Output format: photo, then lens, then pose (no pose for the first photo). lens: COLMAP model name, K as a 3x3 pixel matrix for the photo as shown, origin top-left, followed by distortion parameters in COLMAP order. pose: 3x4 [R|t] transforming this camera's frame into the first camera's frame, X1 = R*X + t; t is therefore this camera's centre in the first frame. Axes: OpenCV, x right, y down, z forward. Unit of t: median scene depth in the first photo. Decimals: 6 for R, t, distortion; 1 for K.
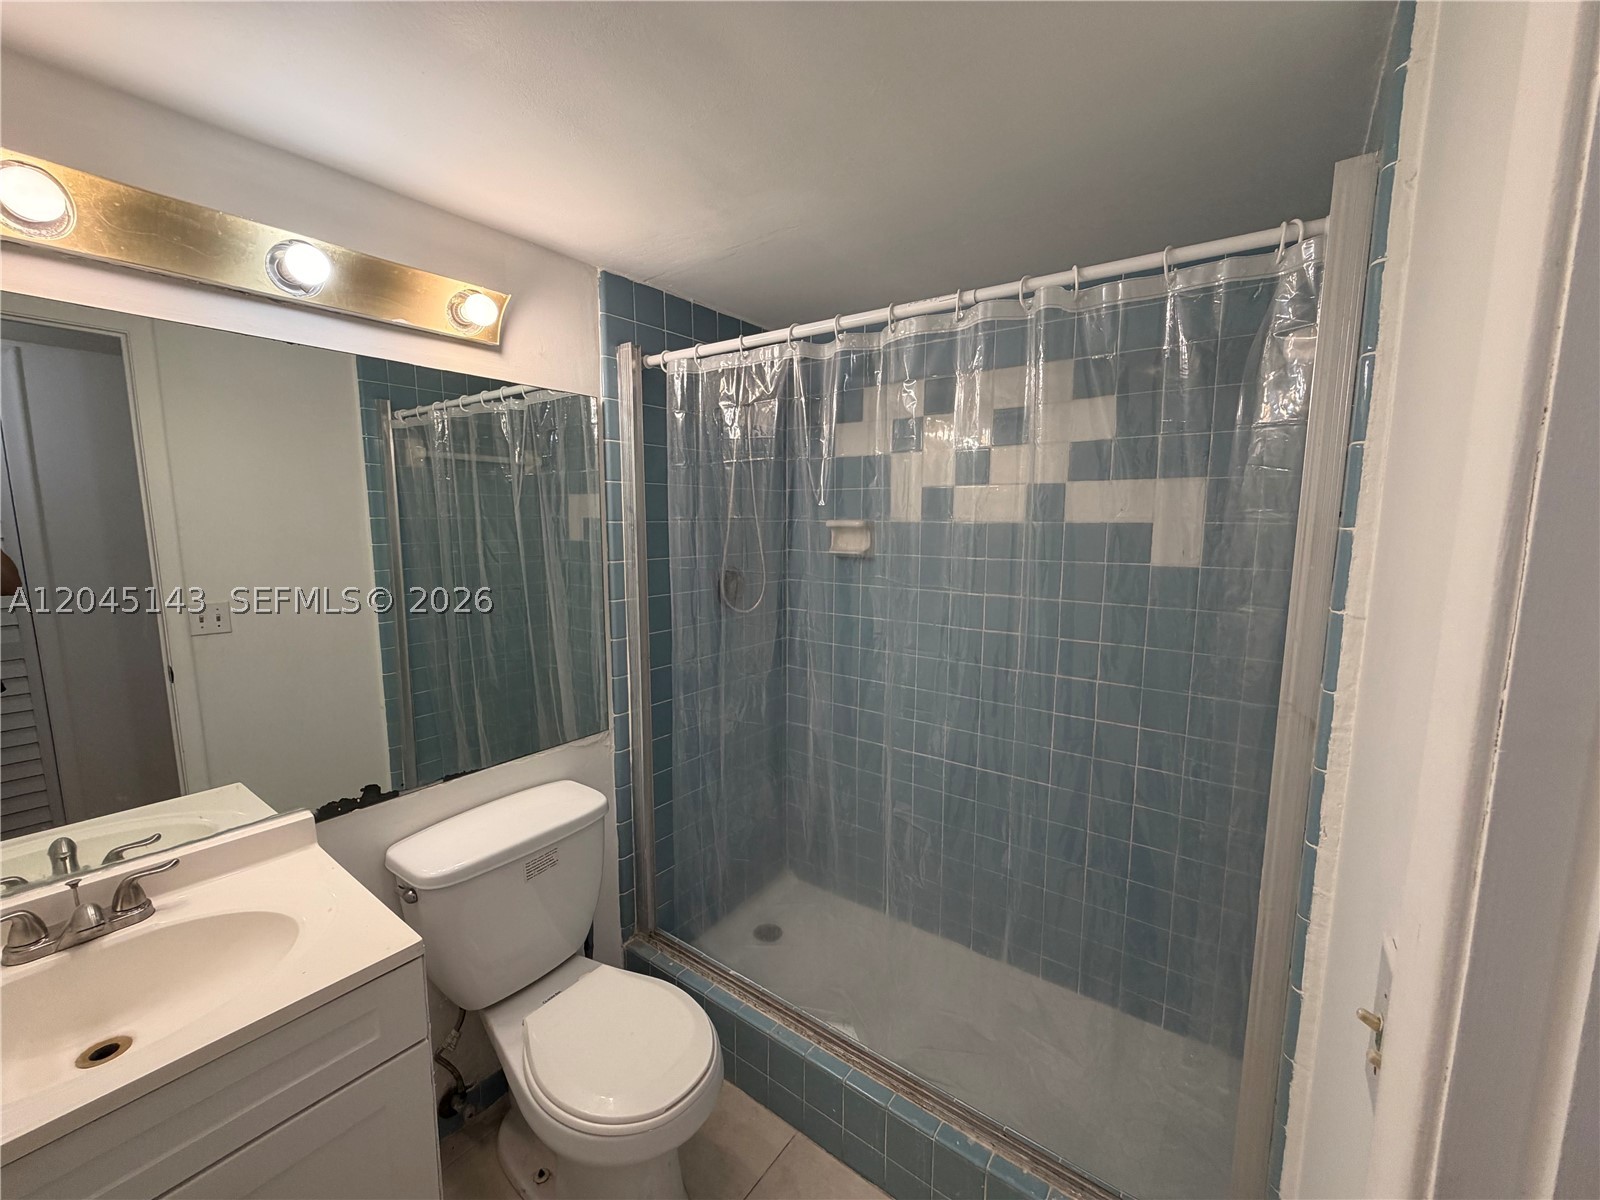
lens RADIAL K [[637.4, 0, 797.0], [0, 637.4, 599.7], [0, 0, 1]] dist [0.000680, 0.000294]
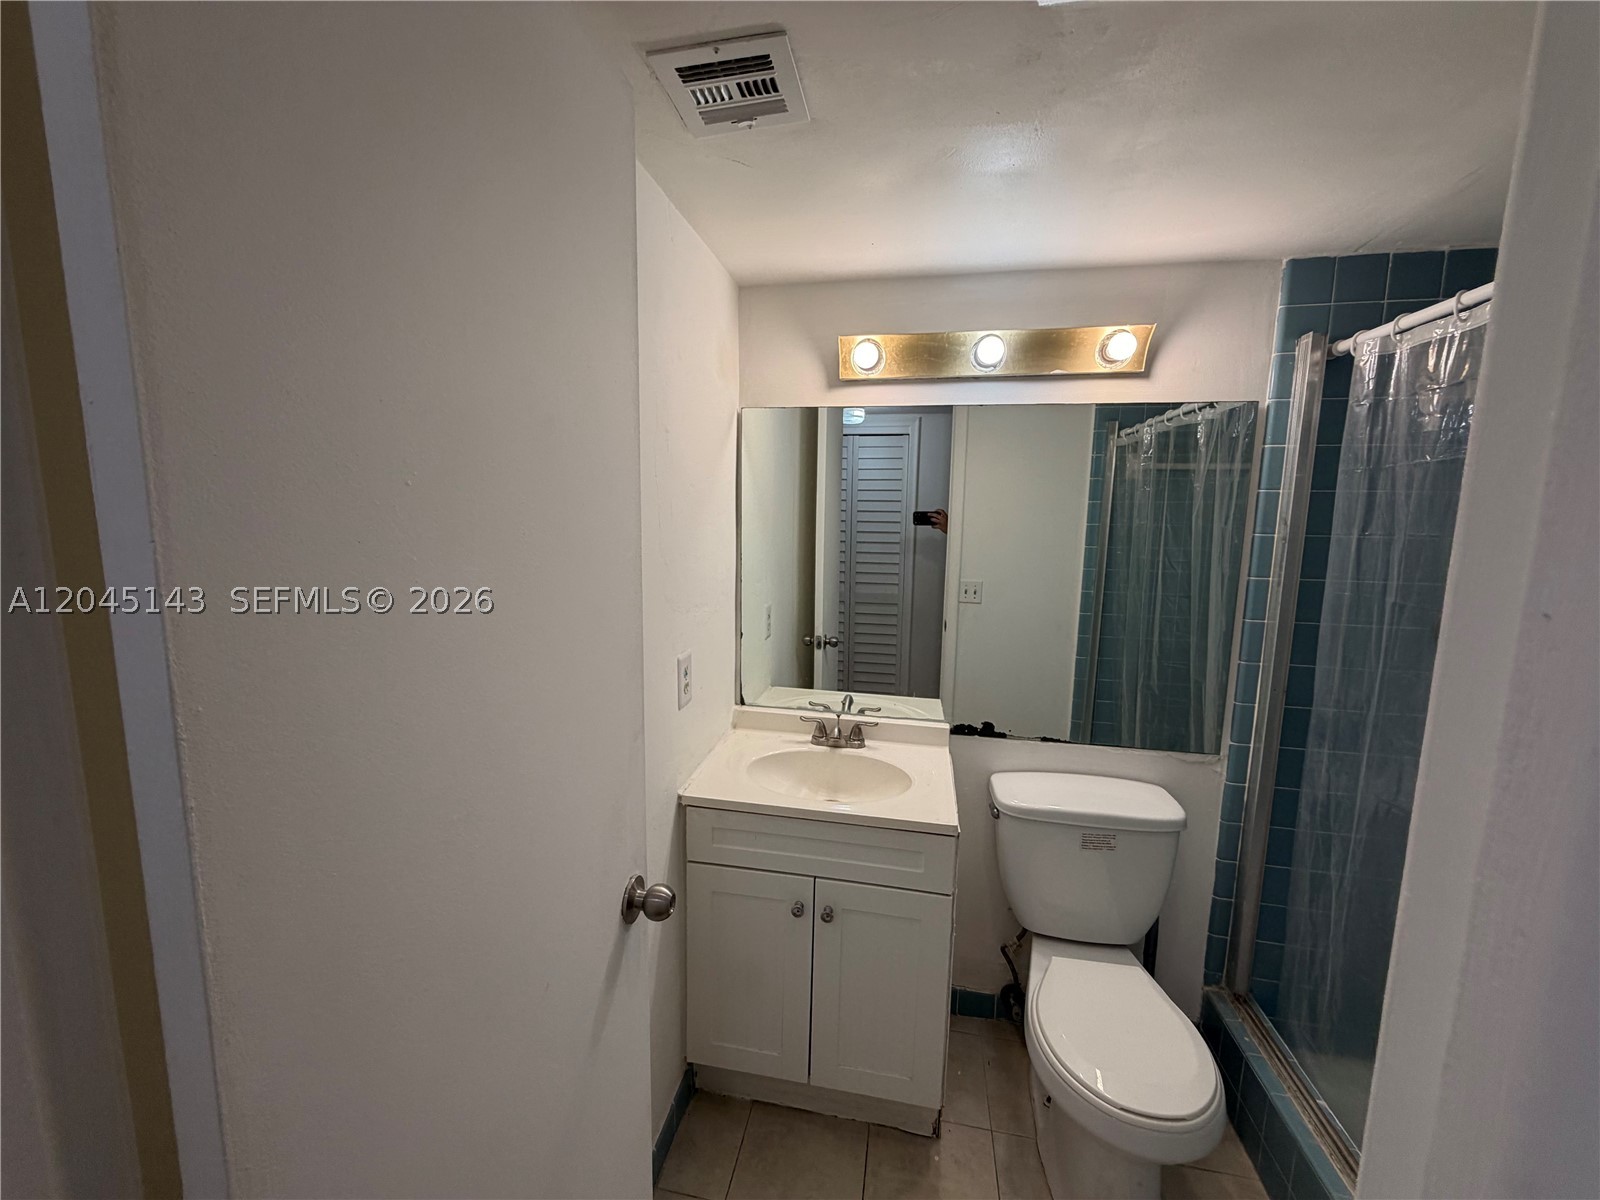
lens RADIAL K [[637.4, 0, 797.0], [0, 637.4, 599.7], [0, 0, 1]] dist [0.000680, 0.000294]
pose [[0.441381, 0.125674, -0.888475, 0.261928], [-0.131652, 0.988499, 0.074419, -0.011257], [0.887609, 0.084122, 0.452850, 0.002865]]
